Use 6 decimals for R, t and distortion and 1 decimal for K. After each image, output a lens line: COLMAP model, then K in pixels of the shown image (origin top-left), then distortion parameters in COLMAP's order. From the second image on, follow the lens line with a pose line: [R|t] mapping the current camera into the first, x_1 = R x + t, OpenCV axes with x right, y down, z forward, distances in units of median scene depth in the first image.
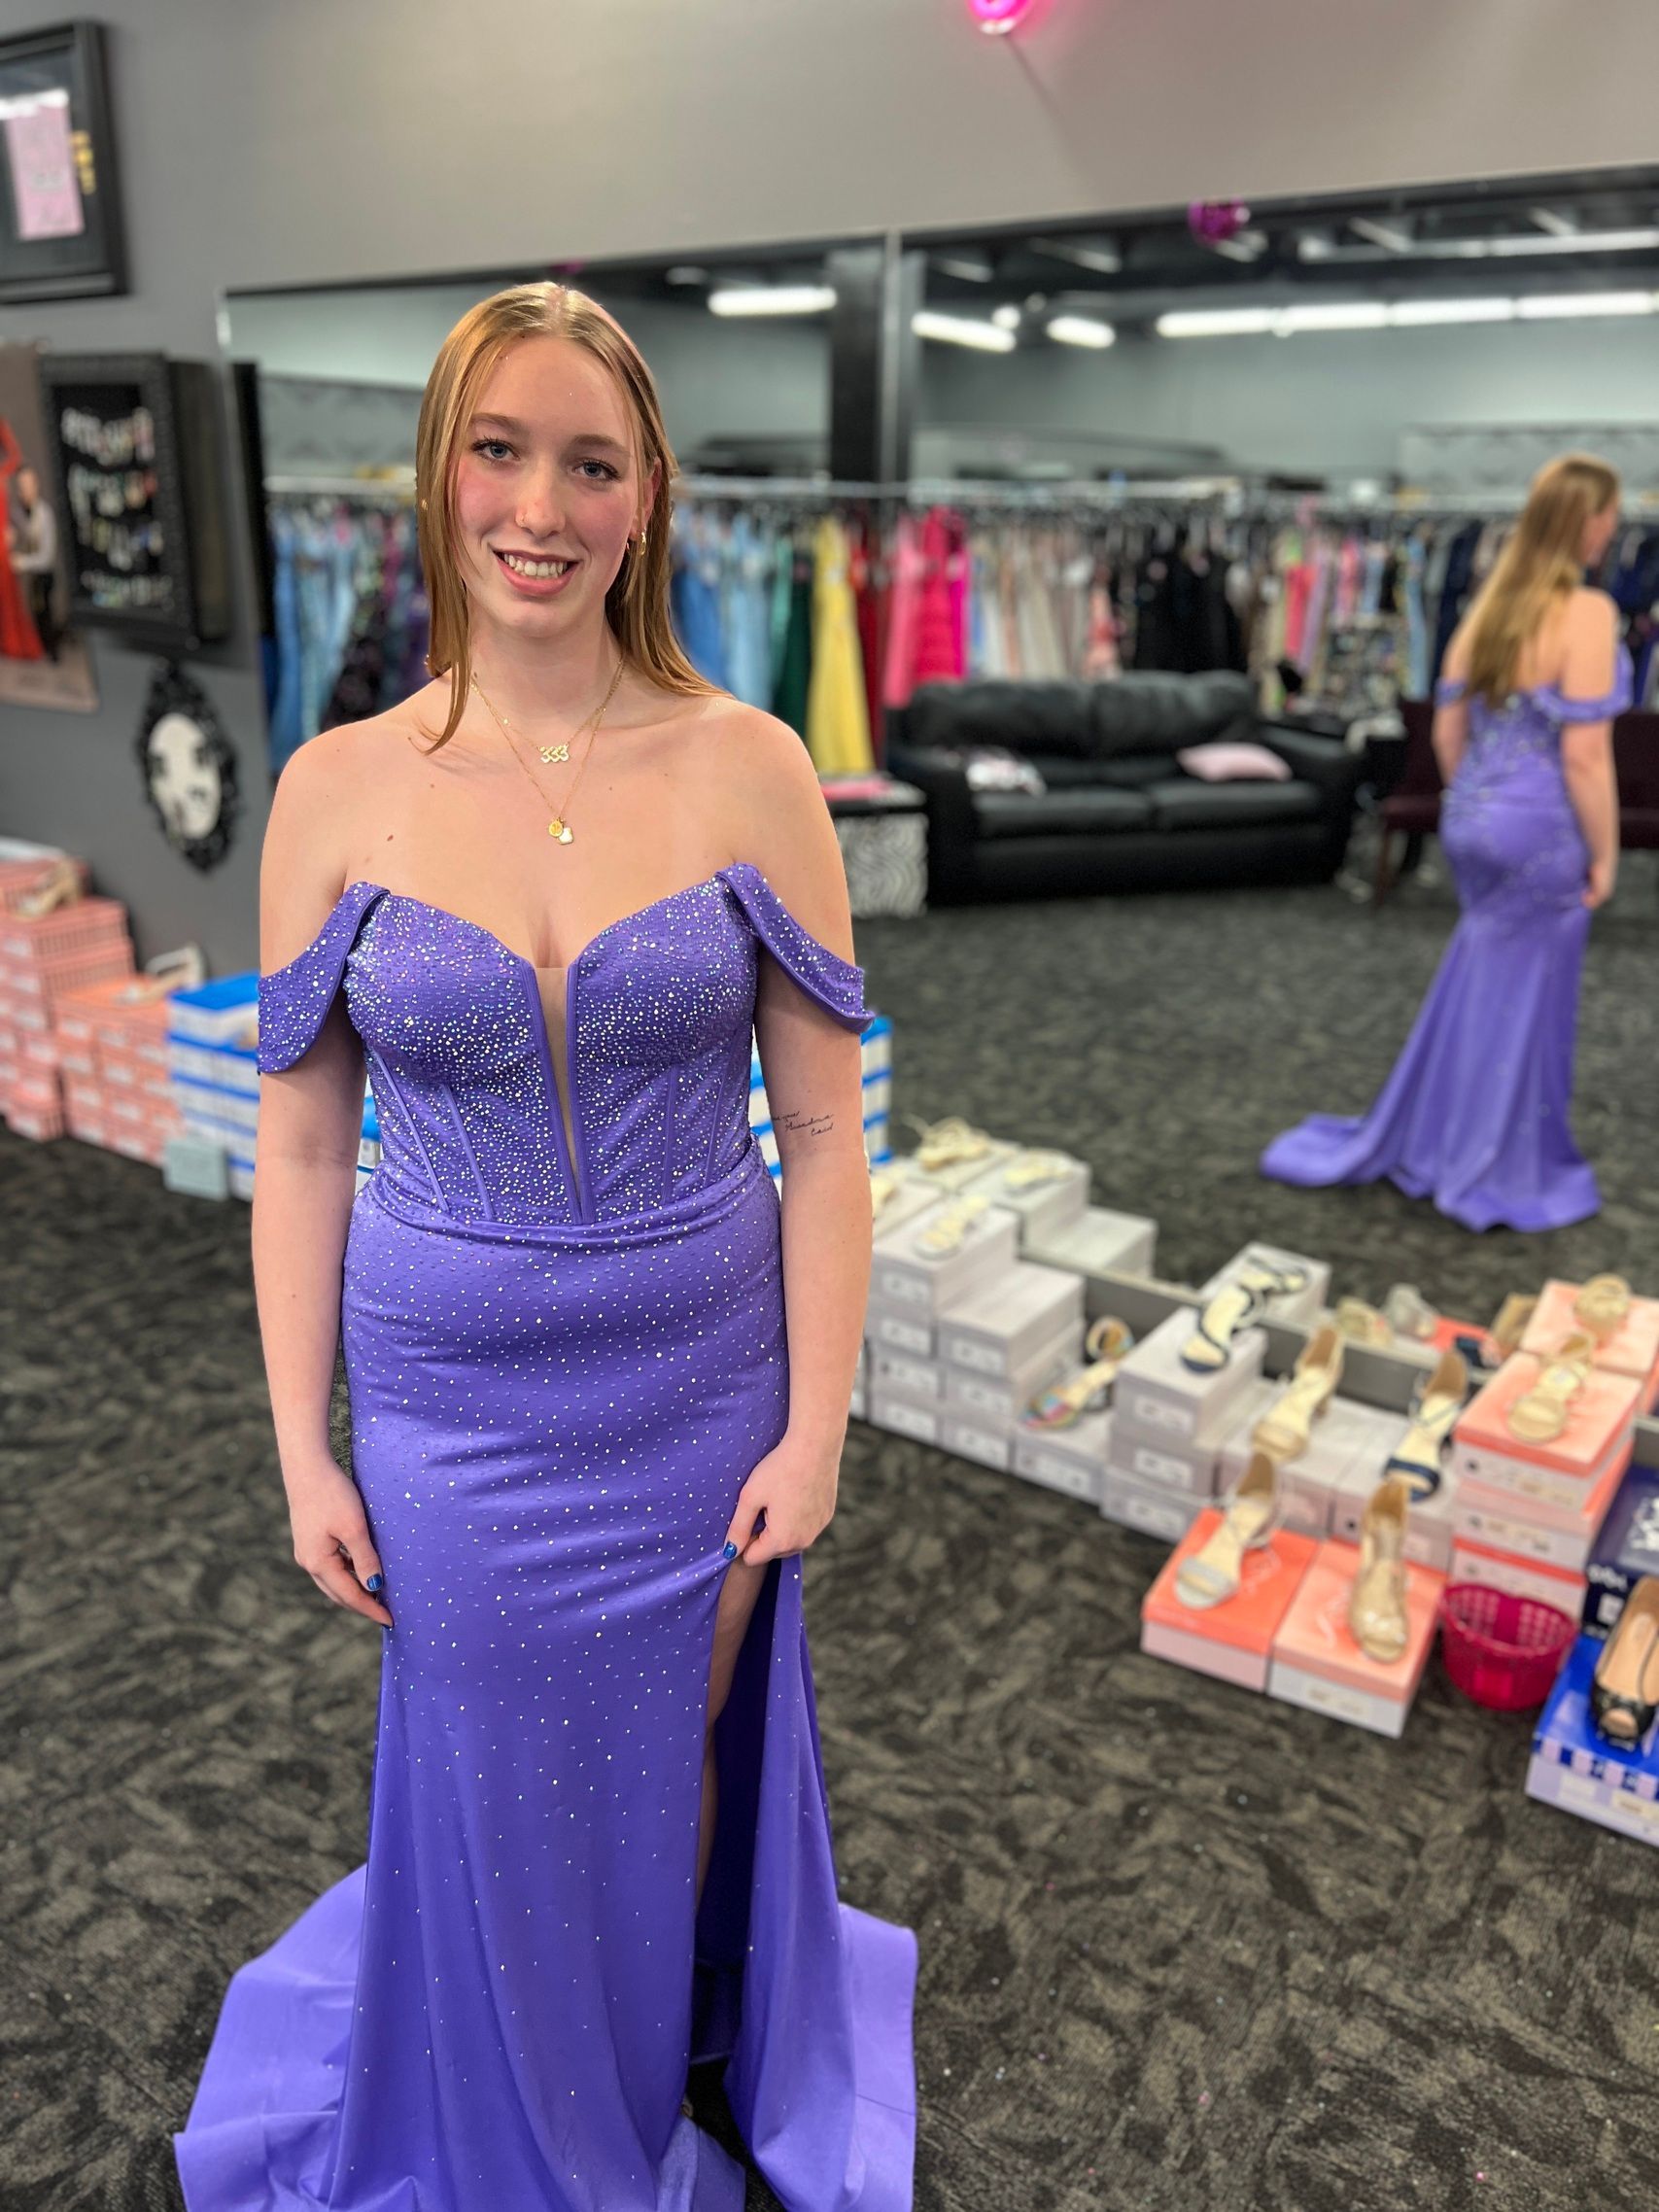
lens RADIAL K [[1668.0, 0, 828.8], [0, 1668.0, 1118.6], [0, 0, 1]] dist [0.047615, -0.054699]
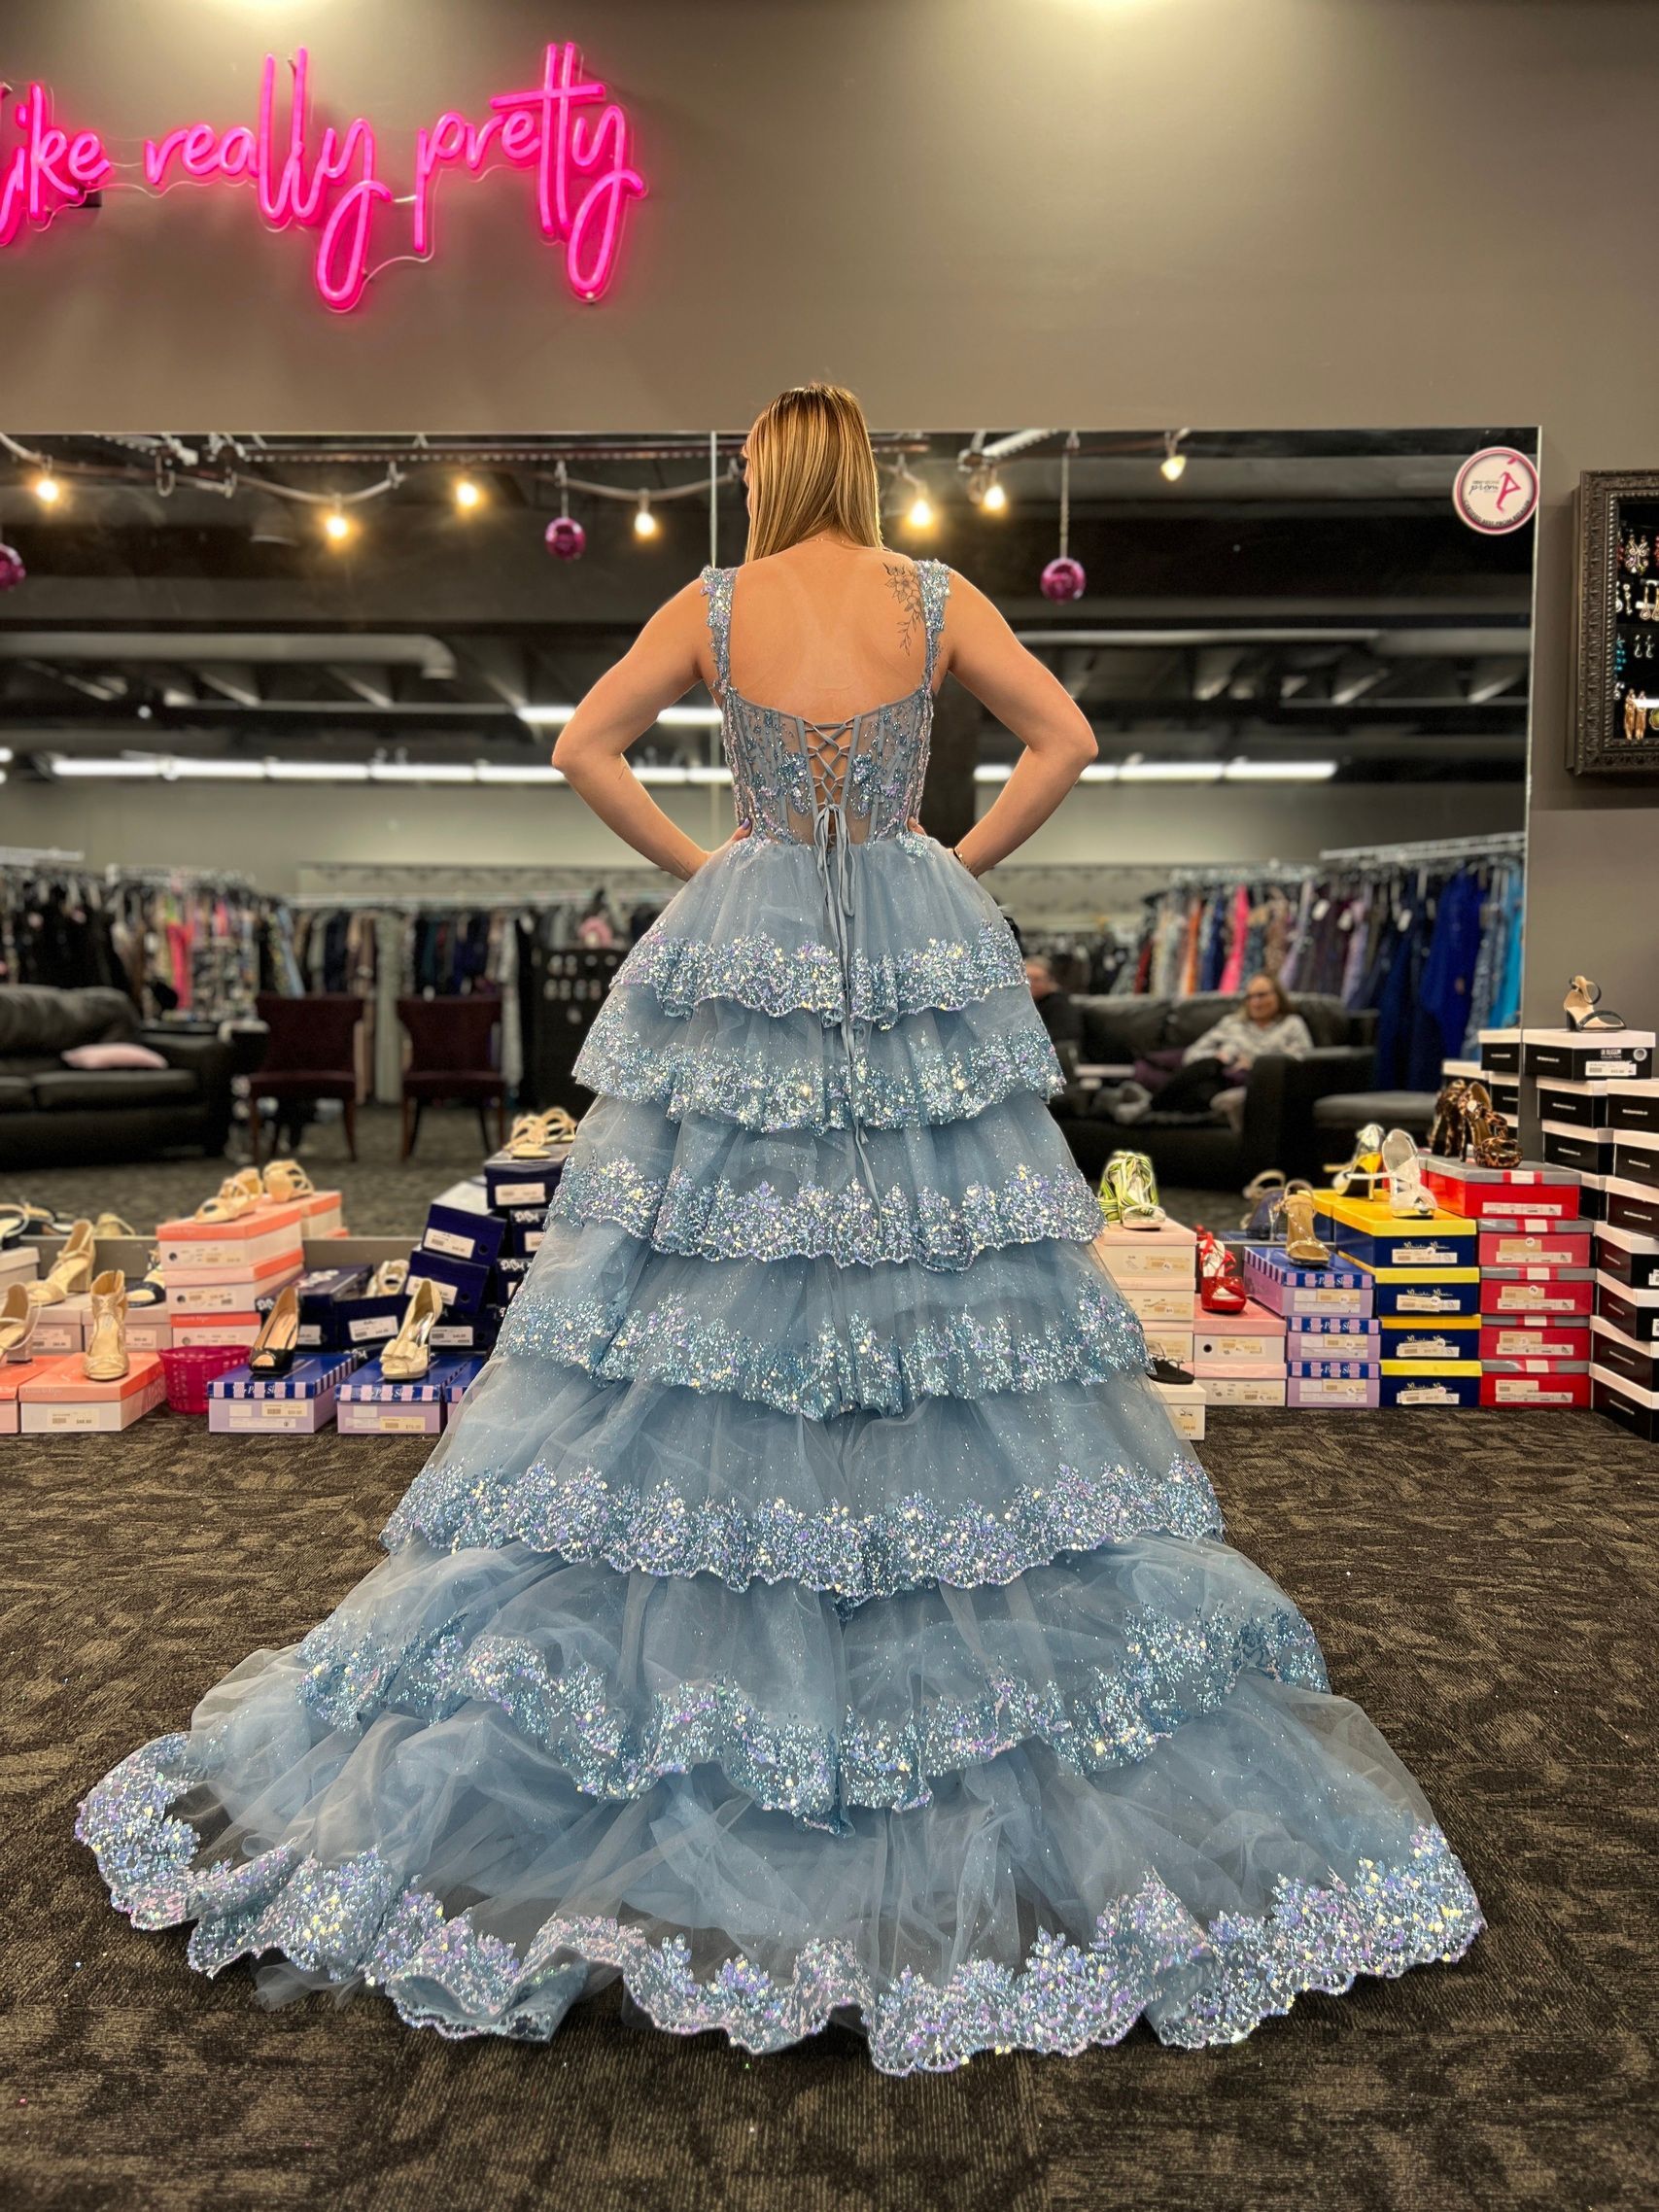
lens RADIAL K [[1668.0, 0, 836.4], [0, 1668.0, 1128.9], [0, 0, 1]] dist [0.047615, -0.054699]
pose [[0.835478, -0.048518, 0.547378, 0.057499], [0.194318, 0.957824, -0.211693, 0.338568], [-0.514021, 0.283230, 0.809668, -0.293763]]
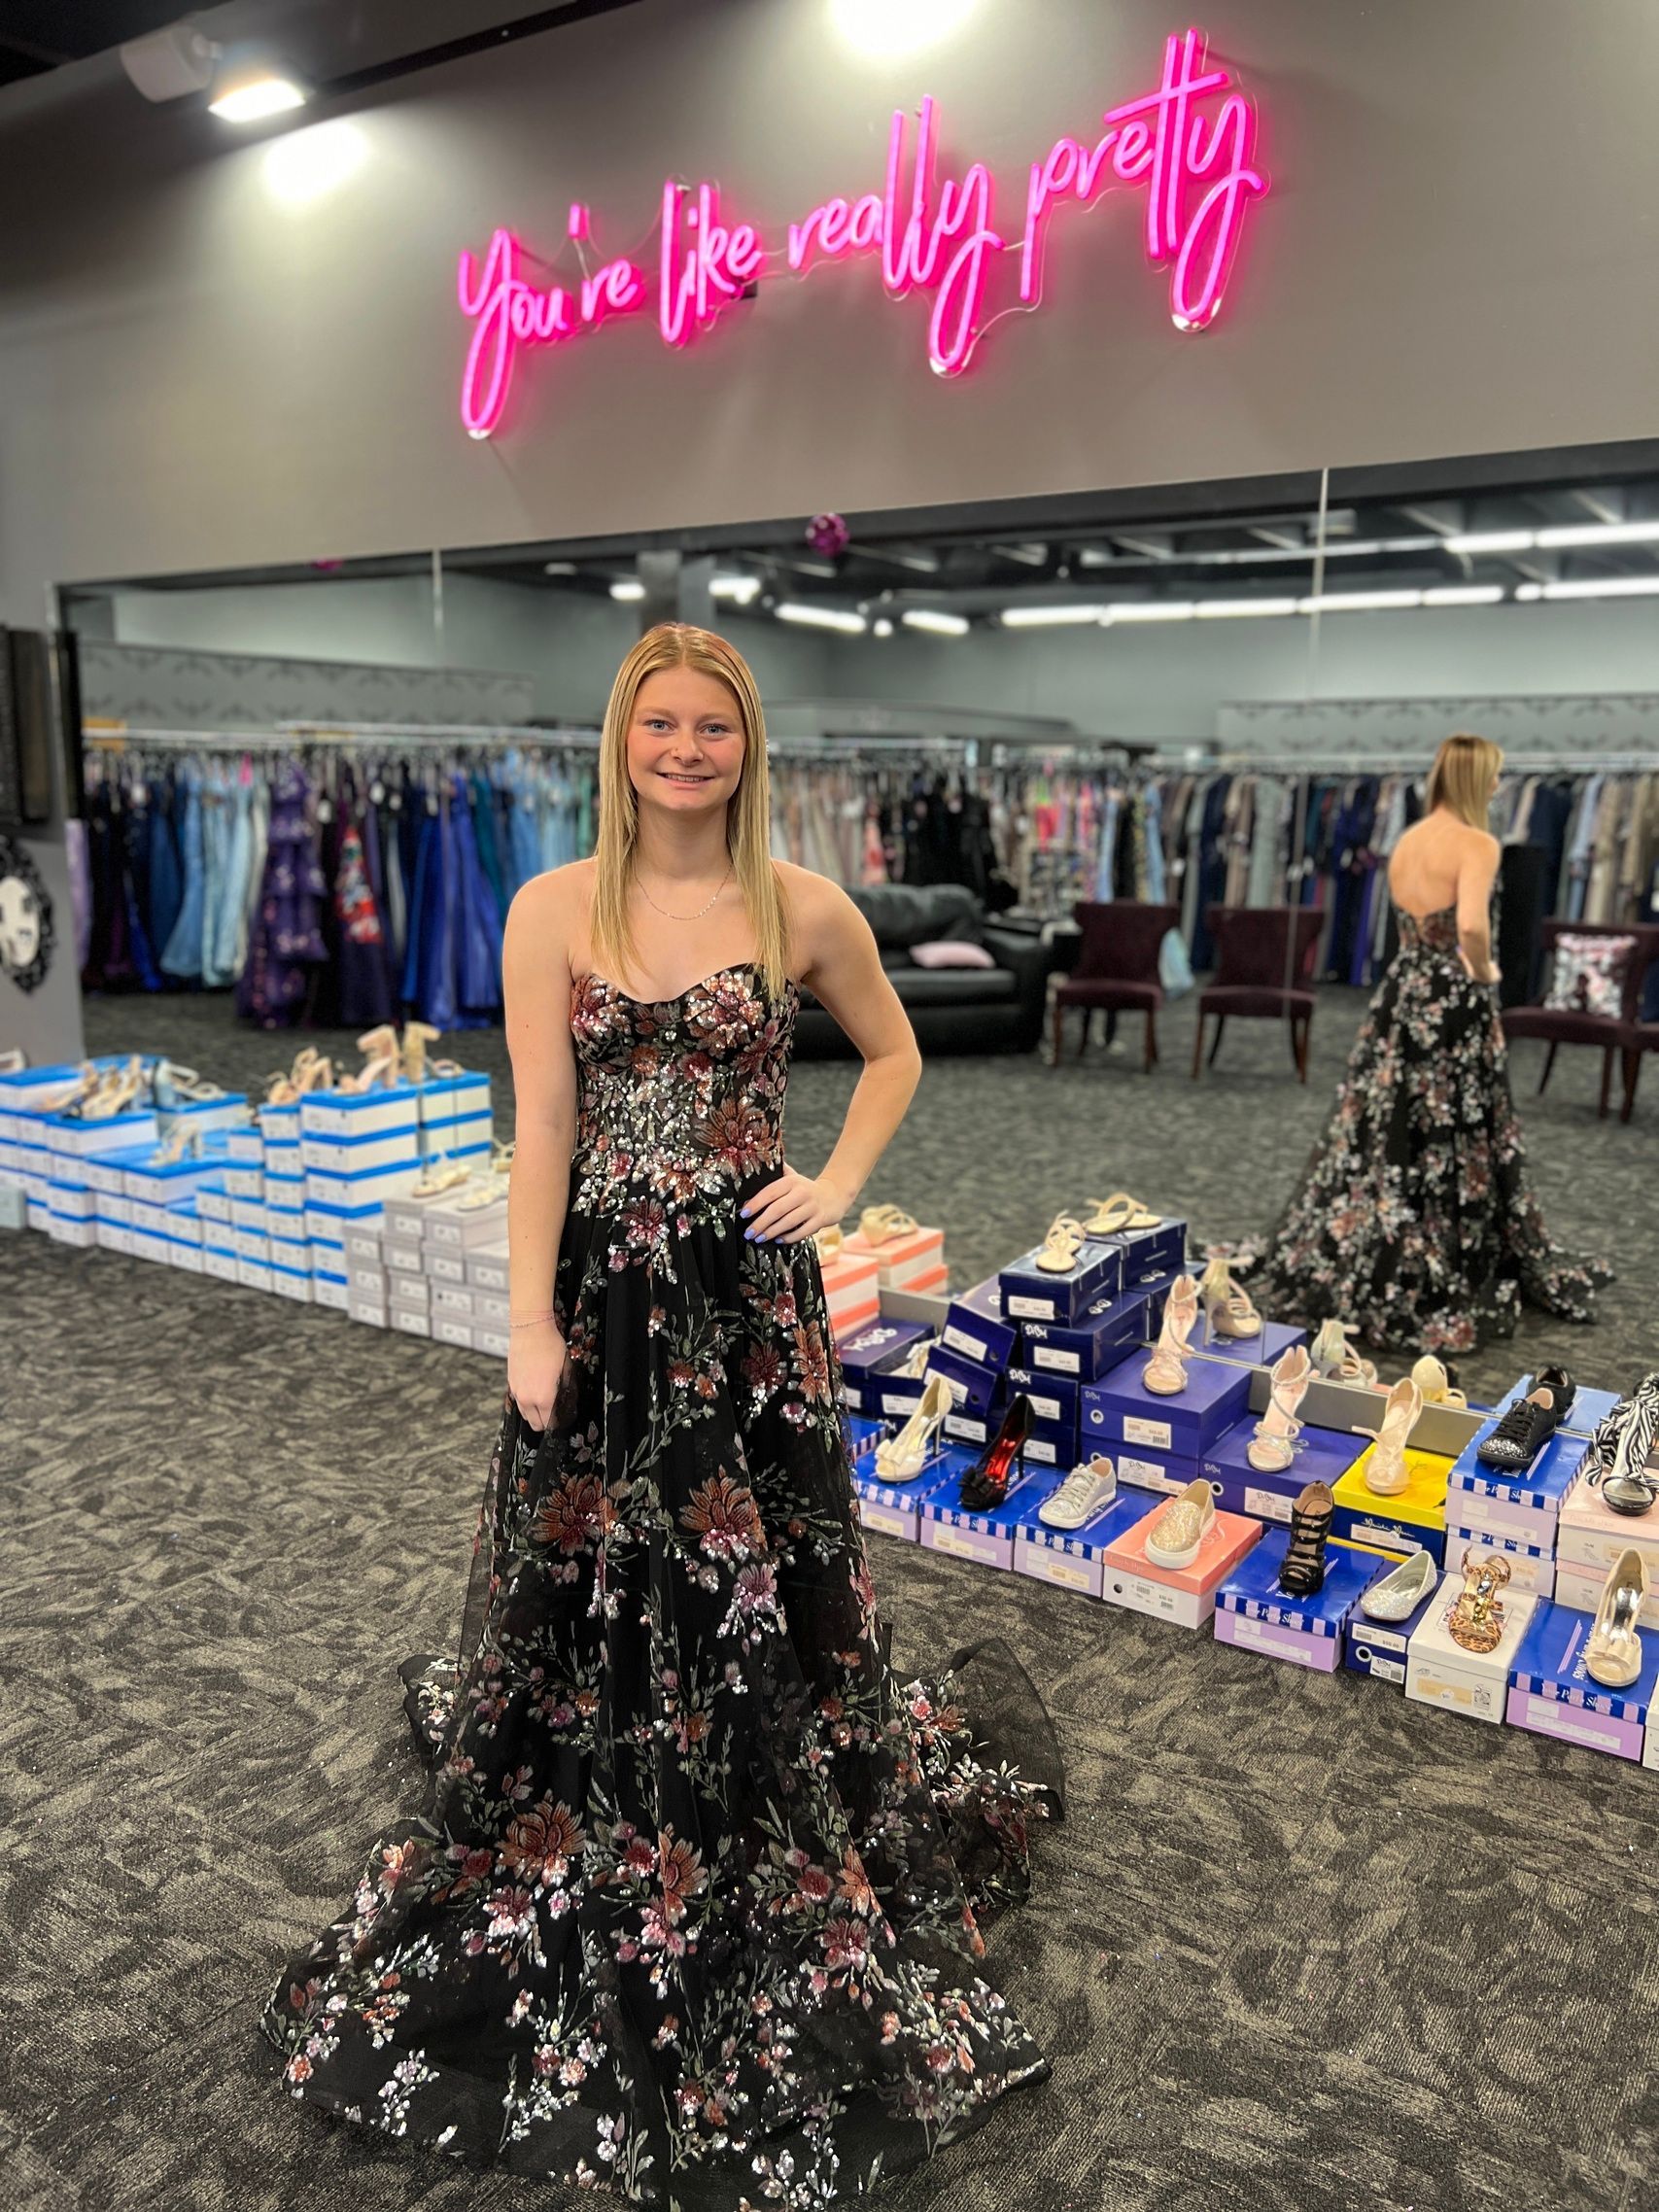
lens RADIAL K [[1668.0, 0, 831.1], [0, 1668.0, 1123.1], [0, 0, 1]] dist [0.047615, -0.054699]
pose [[0.999970, 0.000019, 0.007739, 0.297044], [0.001123, 0.989049, -0.147583, 0.178734], [-0.007657, 0.147587, 0.989019, -0.362075]]
